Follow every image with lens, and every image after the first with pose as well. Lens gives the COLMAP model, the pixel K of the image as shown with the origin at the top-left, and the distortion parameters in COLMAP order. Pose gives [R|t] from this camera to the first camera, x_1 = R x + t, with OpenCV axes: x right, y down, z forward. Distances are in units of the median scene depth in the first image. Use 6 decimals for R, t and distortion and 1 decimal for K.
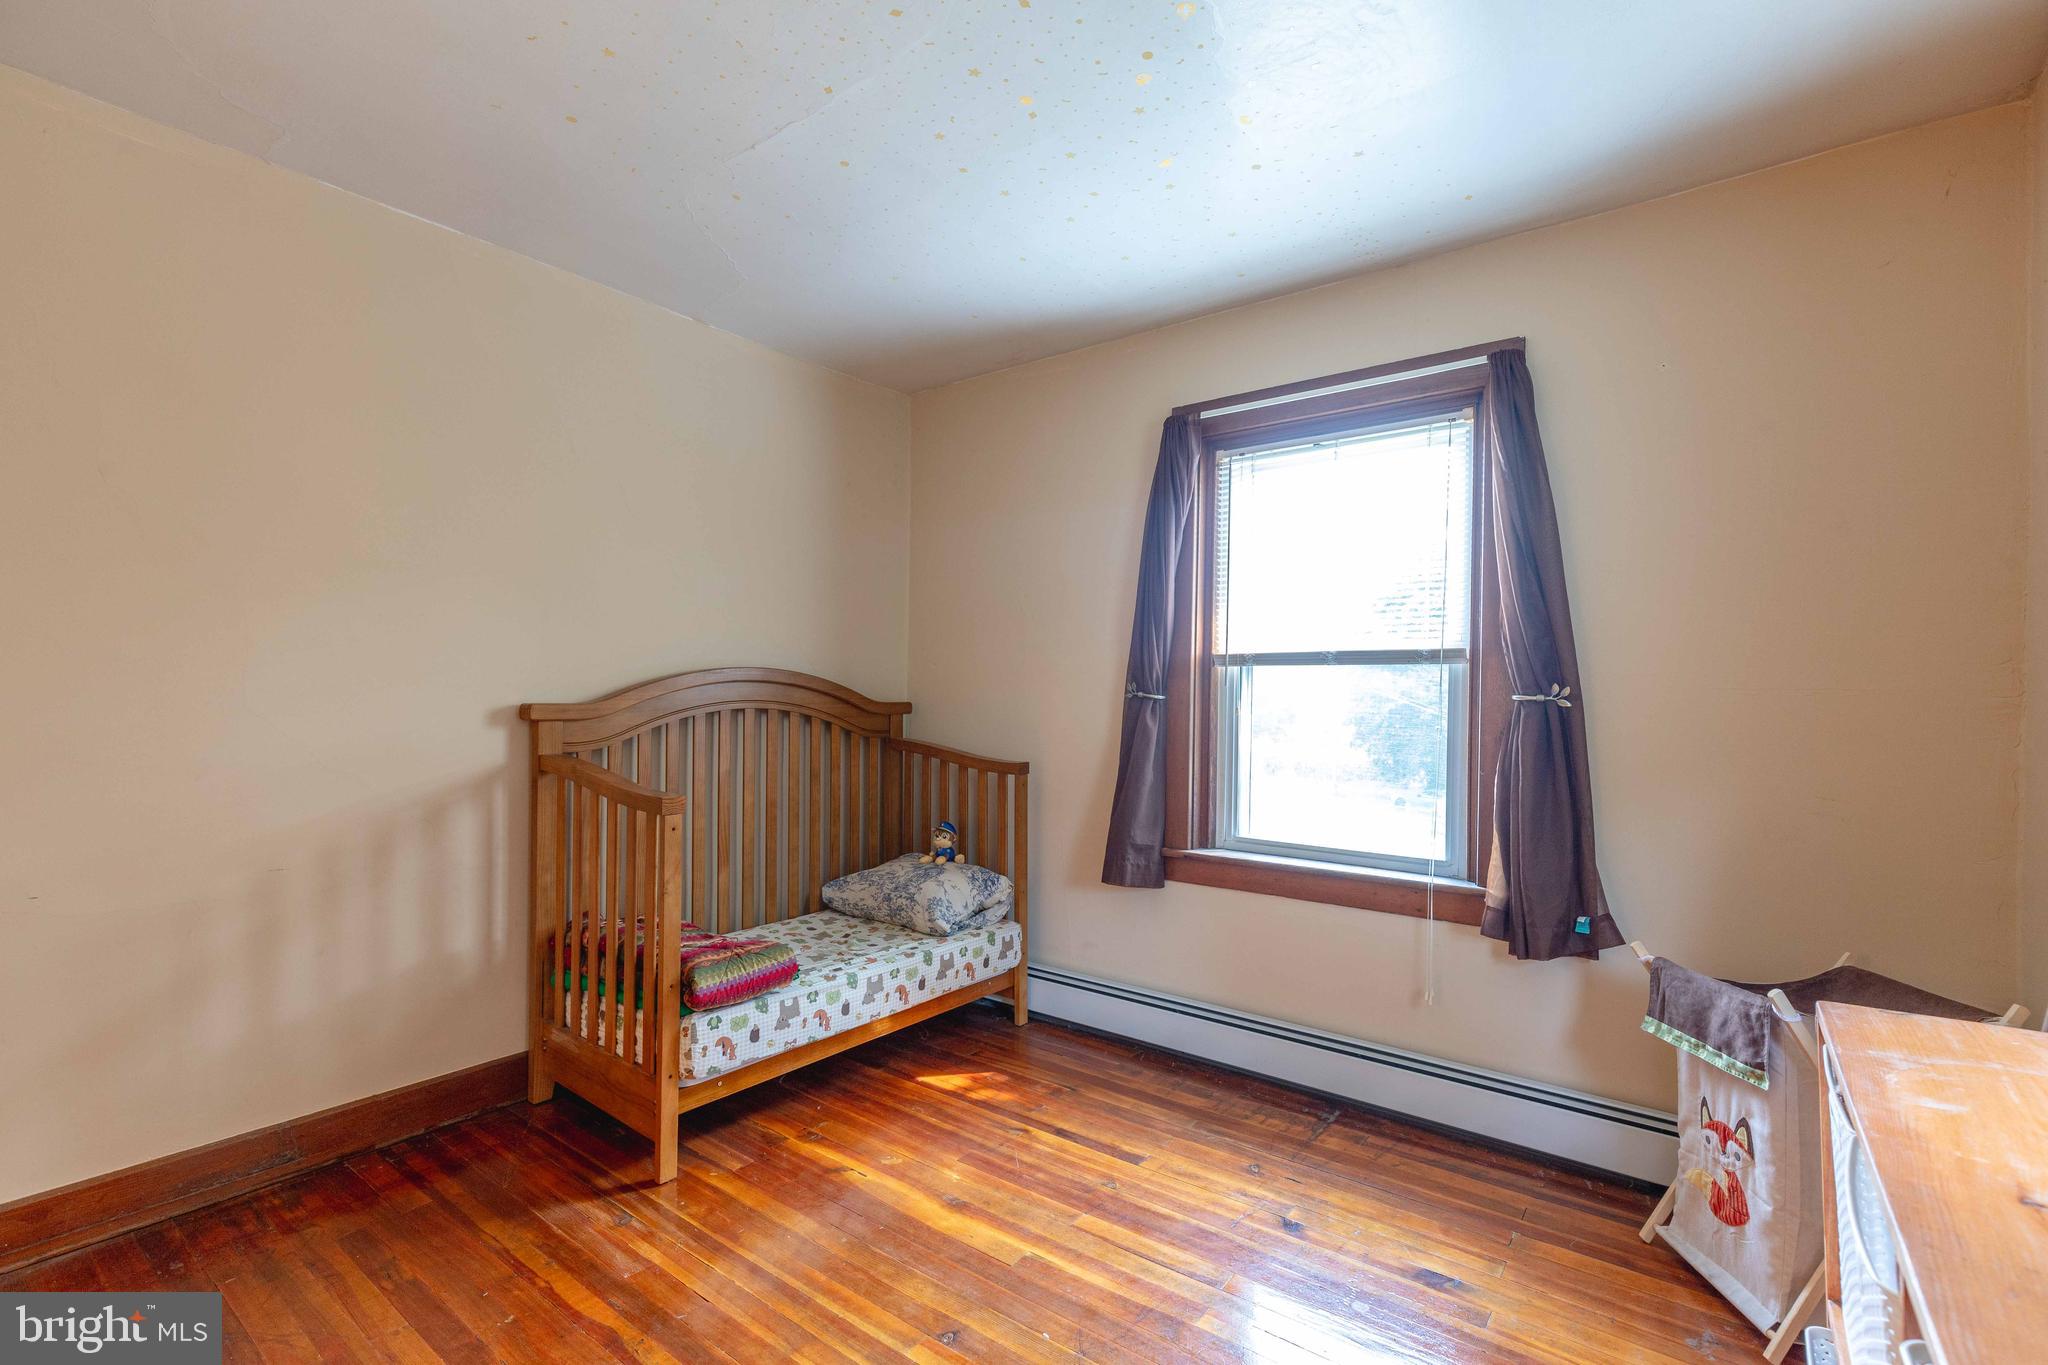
lens RADIAL K [[920.2, 0, 1027.0], [0, 920.2, 689.3], [0, 0, 1]] dist [0.008399, -0.002152]
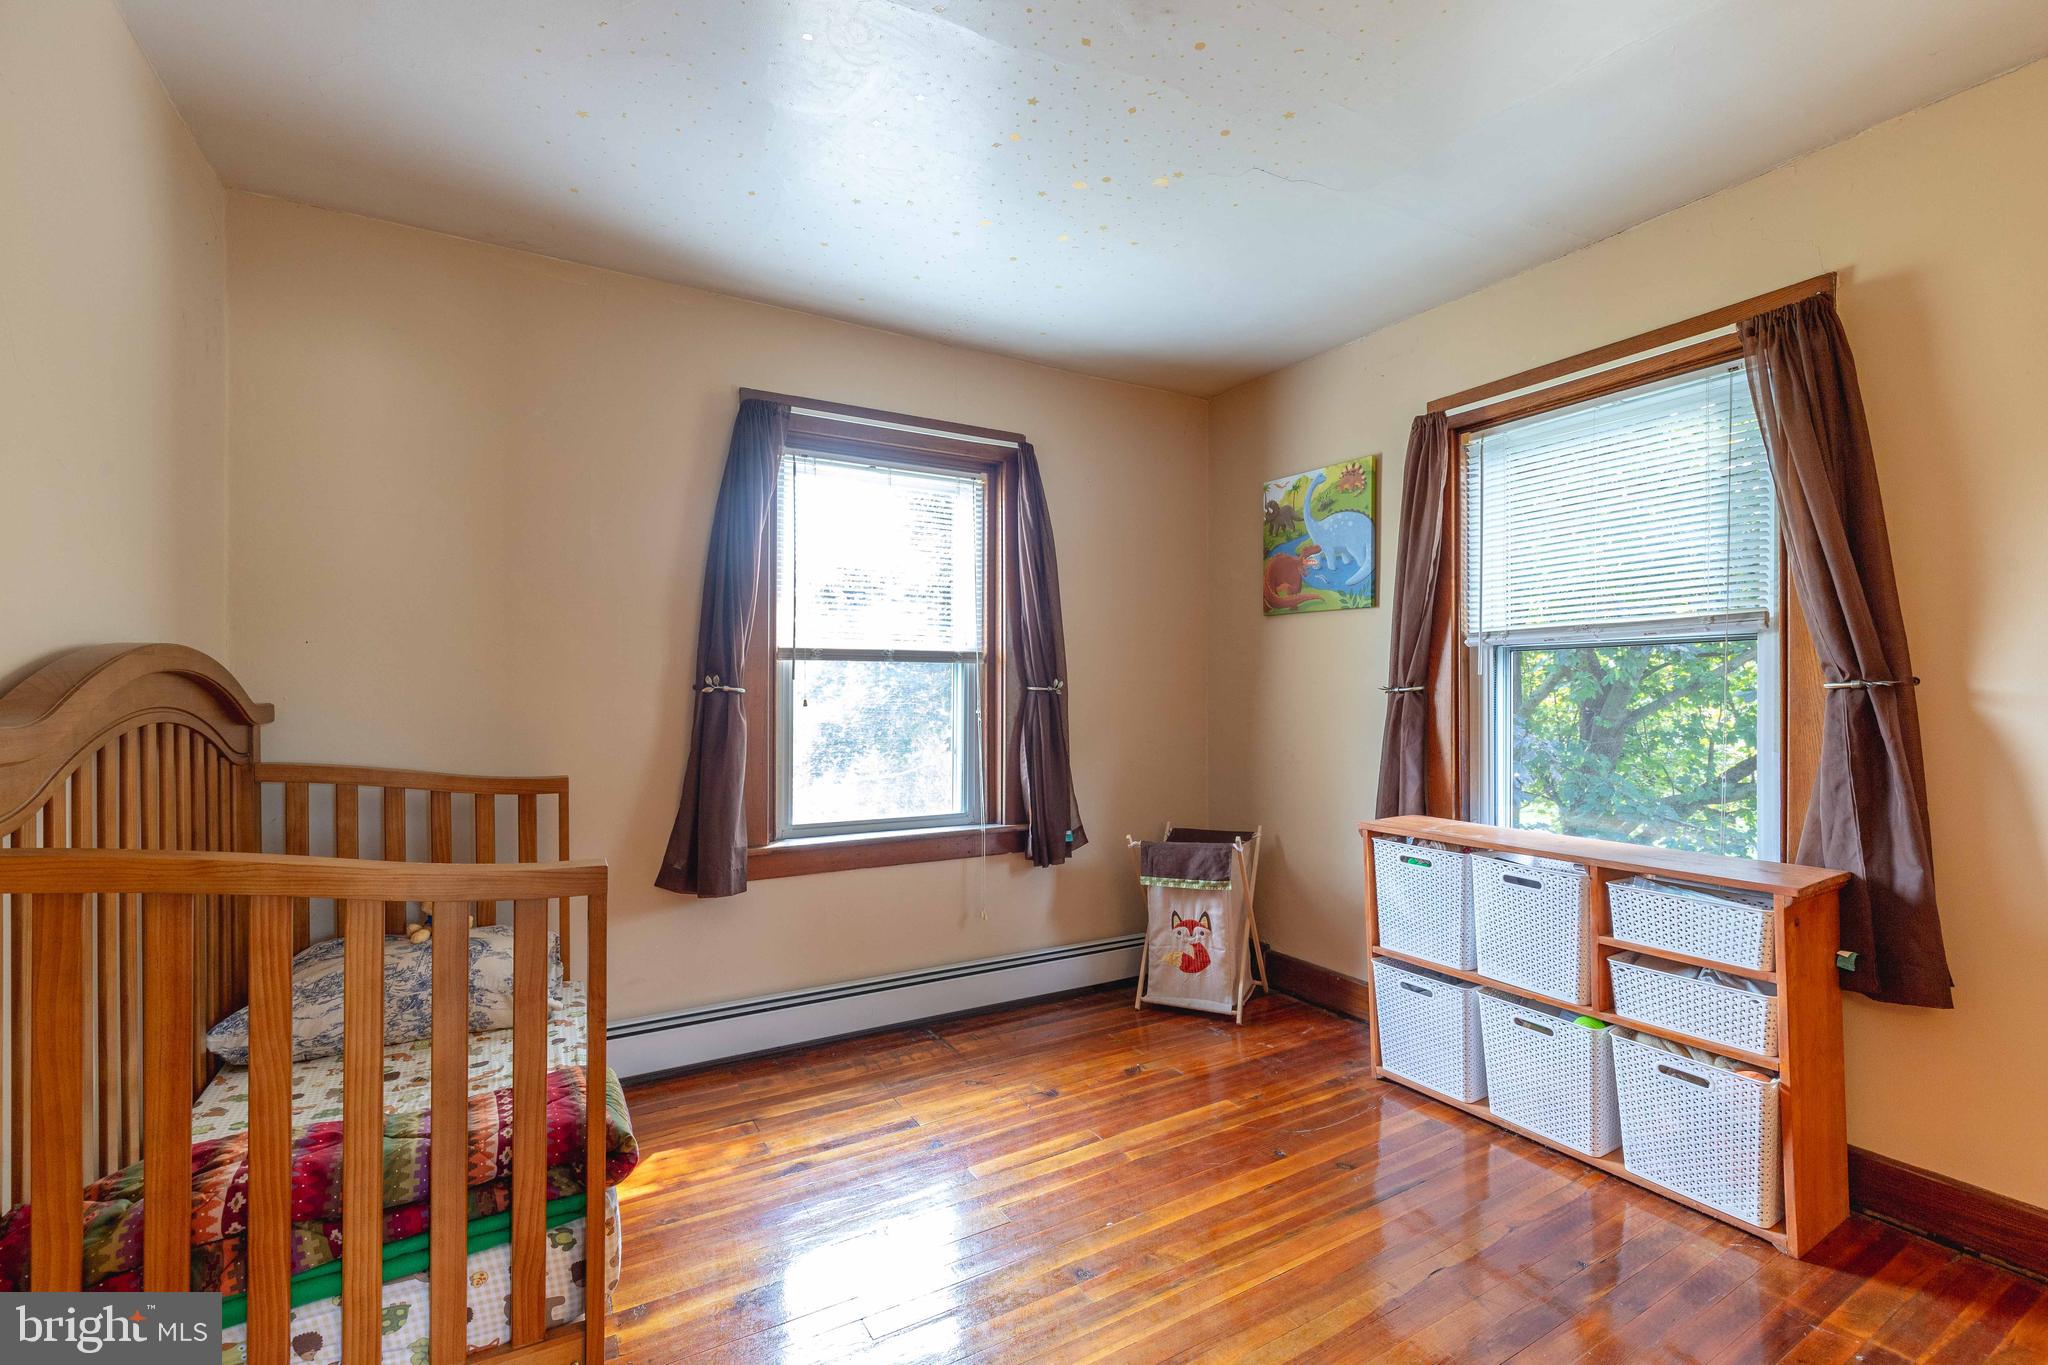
lens RADIAL K [[920.2, 0, 1031.4], [0, 920.2, 689.0], [0, 0, 1]] dist [0.008399, -0.002152]
pose [[0.368092, -0.009421, 0.929742, -0.699477], [-0.005171, 0.999912, 0.012180, -0.006807], [-0.929775, -0.009291, 0.368011, 0.411175]]
